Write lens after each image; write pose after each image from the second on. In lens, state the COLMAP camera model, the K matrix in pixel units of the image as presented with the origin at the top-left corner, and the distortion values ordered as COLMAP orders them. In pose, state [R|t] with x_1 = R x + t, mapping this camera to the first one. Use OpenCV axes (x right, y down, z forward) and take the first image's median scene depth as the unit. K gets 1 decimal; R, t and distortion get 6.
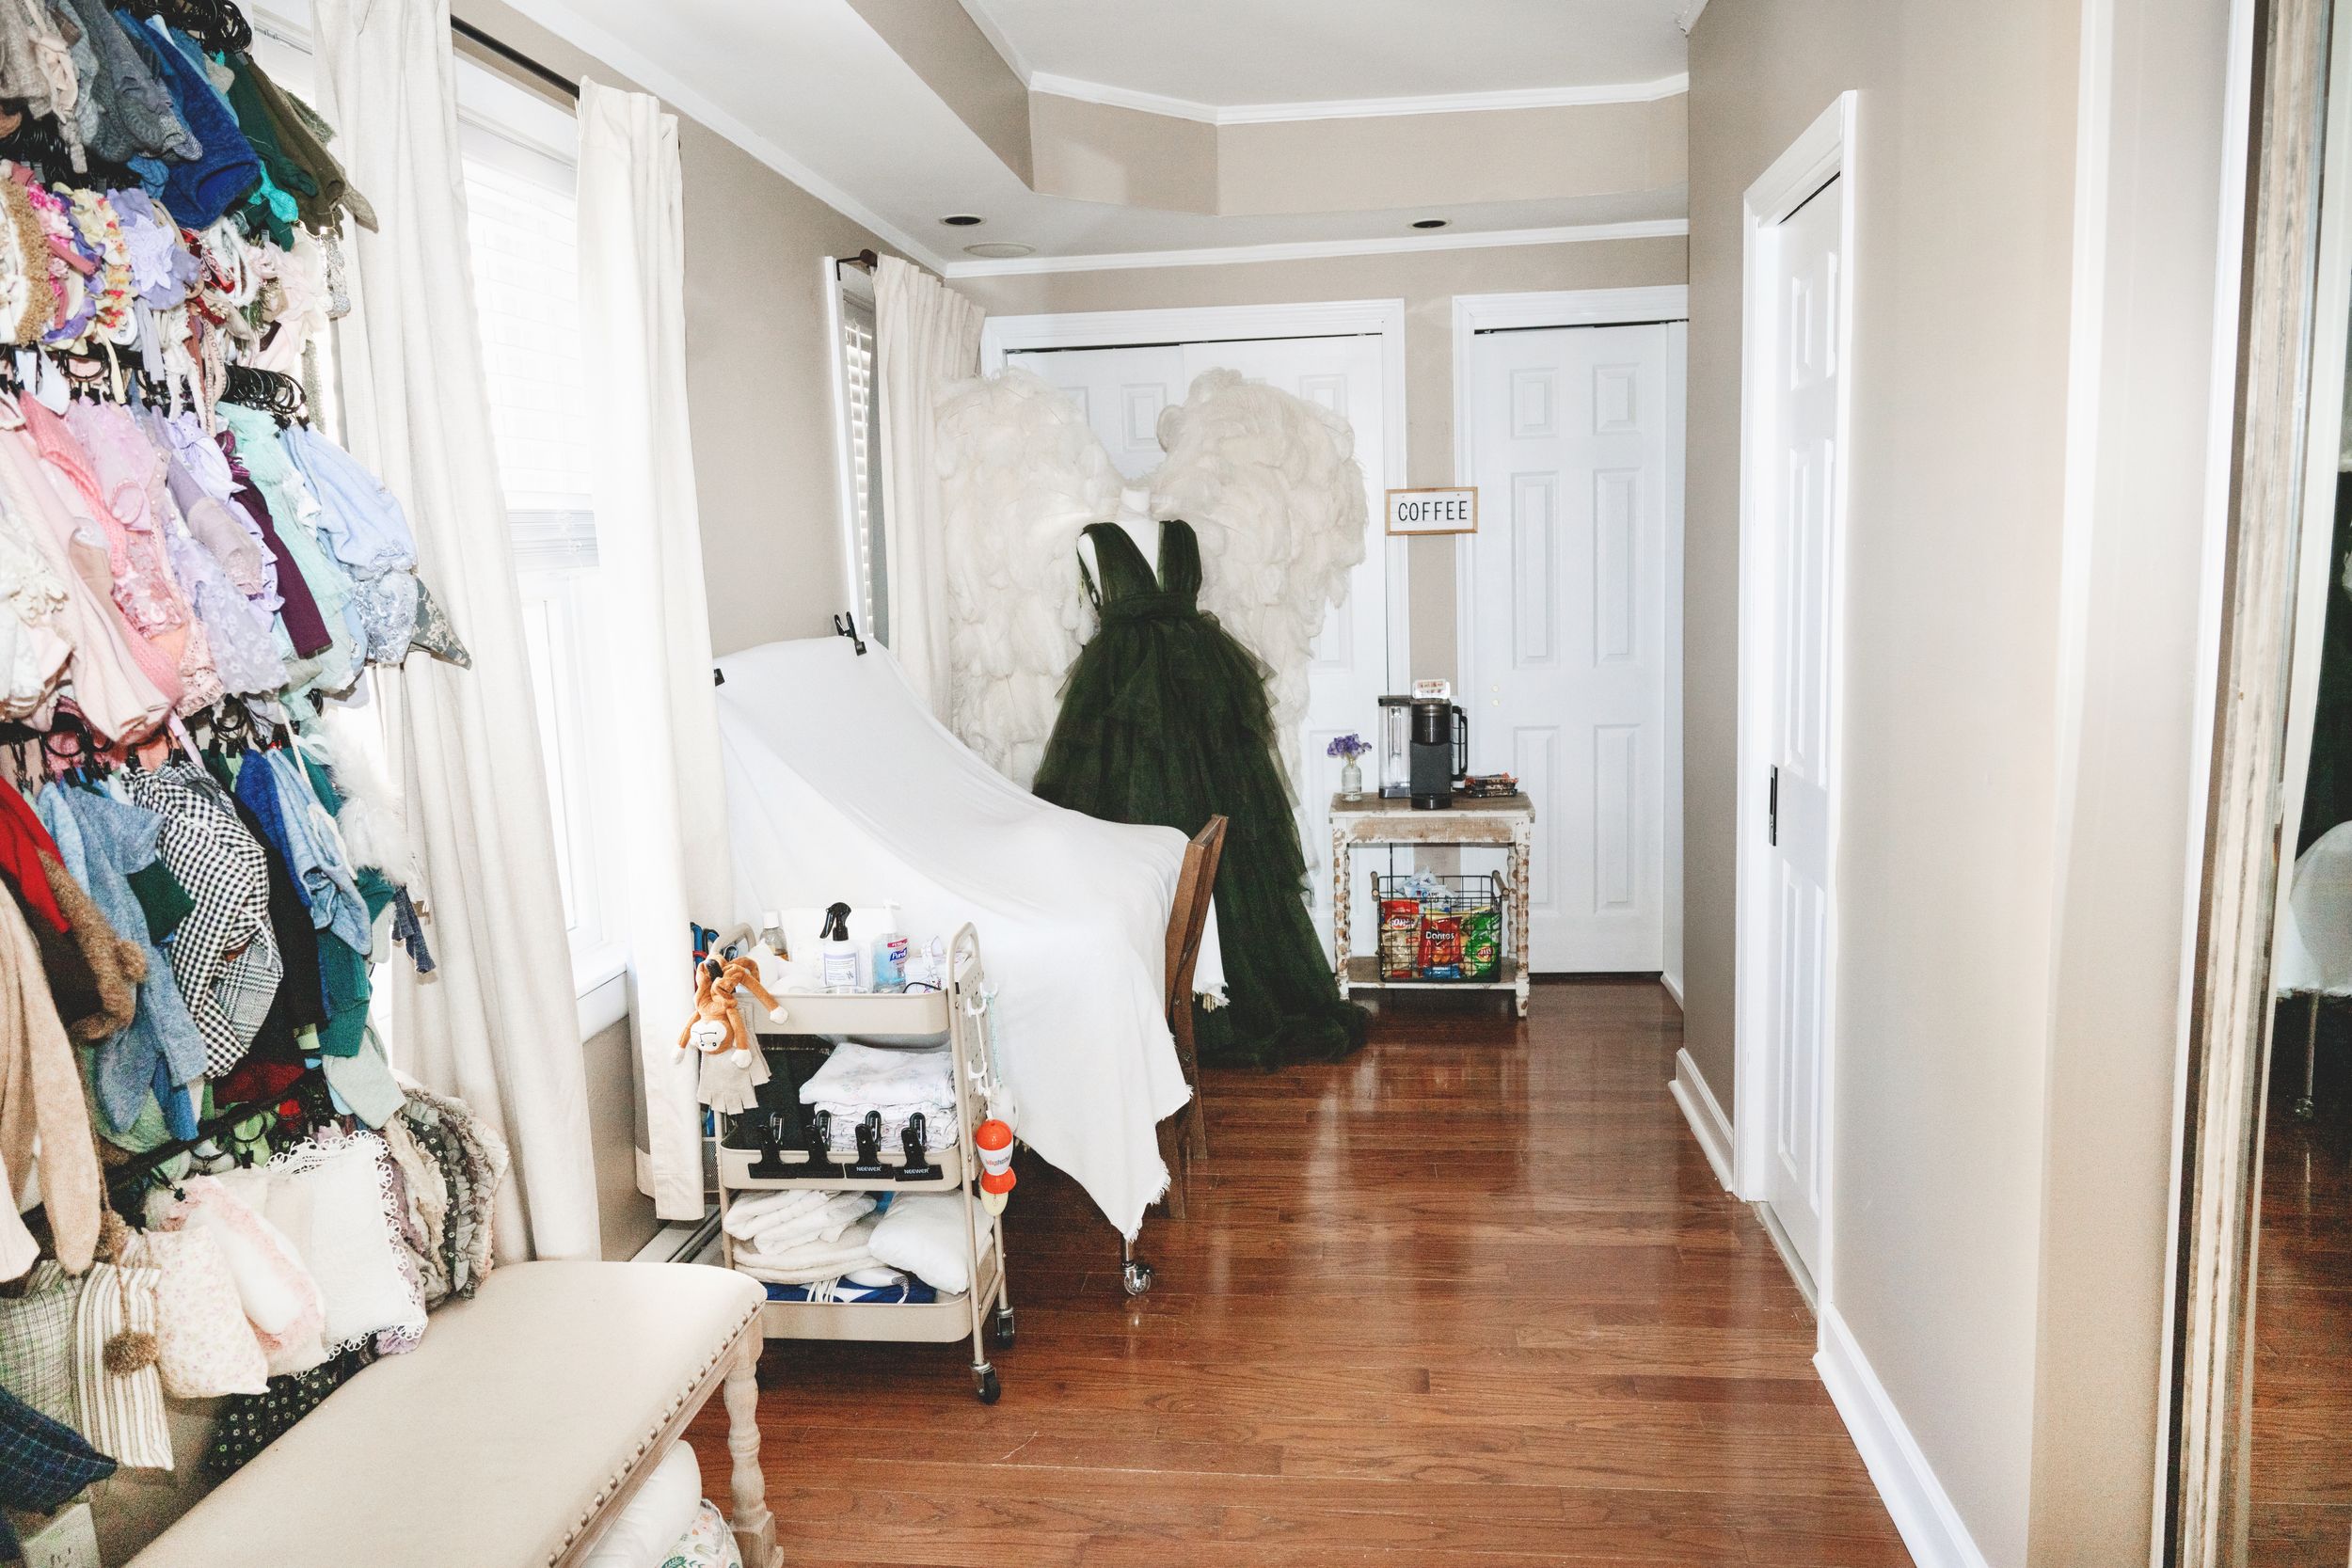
lens RADIAL K [[1582.9, 0, 1175.9], [0, 1582.9, 793.0], [0, 0, 1]] dist [-0.003956, -0.003953]
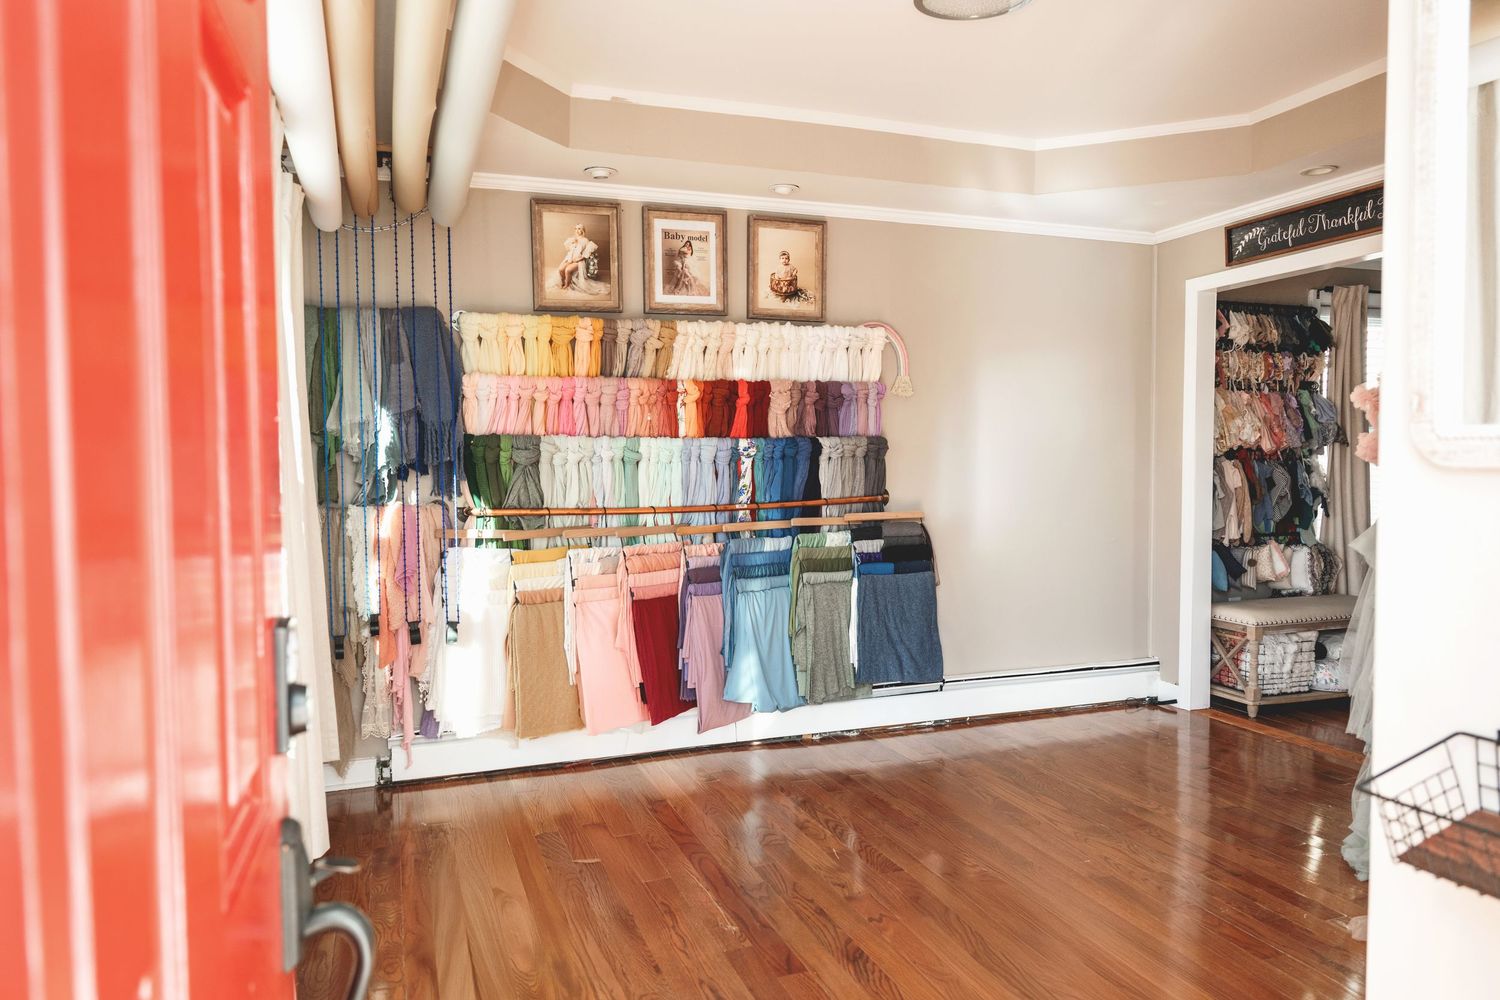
lens RADIAL K [[1009.6, 0, 749.1], [0, 1009.6, 503.3], [0, 0, 1]] dist [-0.003956, -0.003953]
pose [[0.443344, 0.088774, -0.891945, 1.457820], [-0.141375, 0.989554, 0.028218, 0.256444], [0.885132, 0.113589, 0.451263, -1.877374]]
